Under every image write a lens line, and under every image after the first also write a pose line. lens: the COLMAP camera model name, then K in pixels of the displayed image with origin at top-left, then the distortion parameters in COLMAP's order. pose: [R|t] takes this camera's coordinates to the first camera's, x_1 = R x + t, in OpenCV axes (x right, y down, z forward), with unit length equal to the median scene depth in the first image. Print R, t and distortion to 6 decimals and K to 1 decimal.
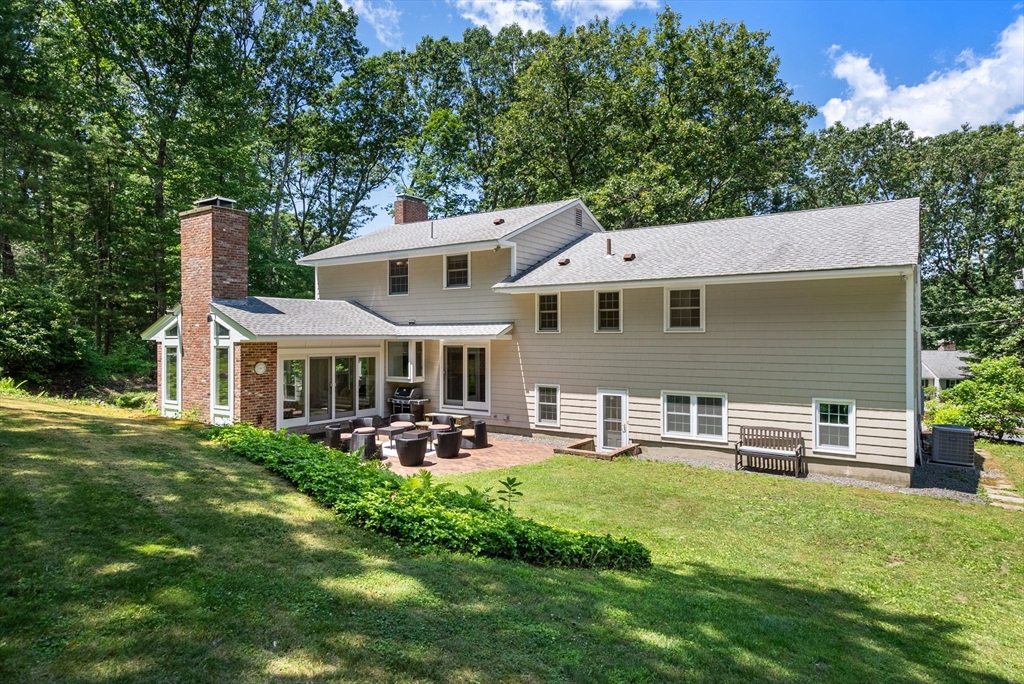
lens RADIAL K [[593.5, 0, 512.9], [0, 593.5, 341.5], [0, 0, 1]] dist [-0.006121, 0.000176]
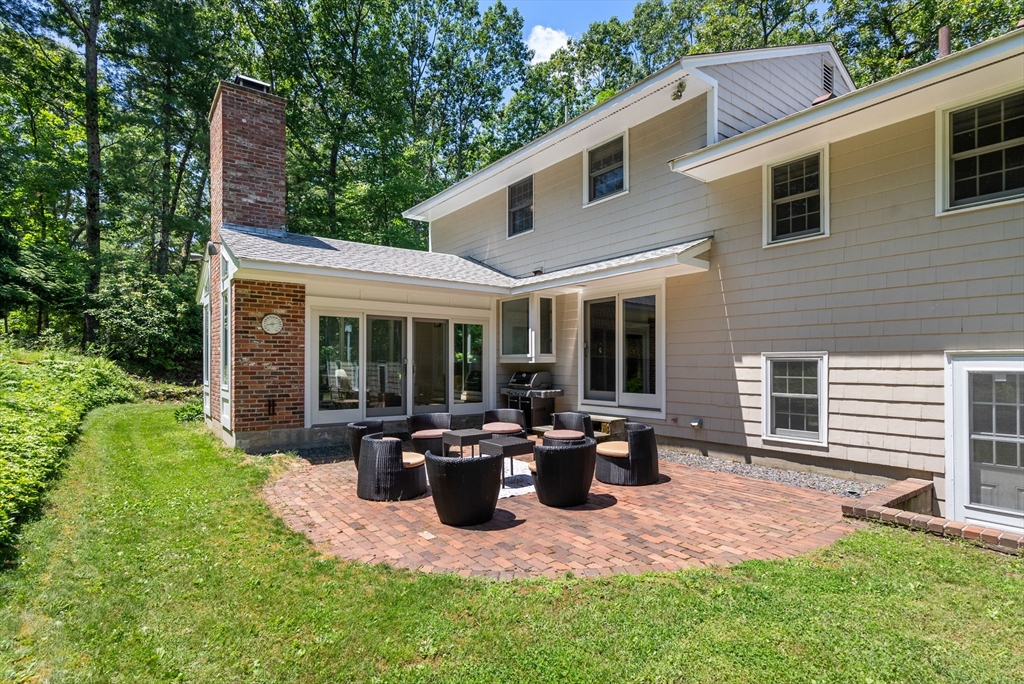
lens RADIAL K [[505.5, 0, 506.3], [0, 505.5, 361.8], [0, 0, 1]] dist [-0.012139, 0.000108]
pose [[0.942180, 0.000346, -0.335108, -0.020749], [-0.003074, 0.999966, -0.007609, 0.079933], [0.335094, 0.008199, 0.942149, 0.538128]]
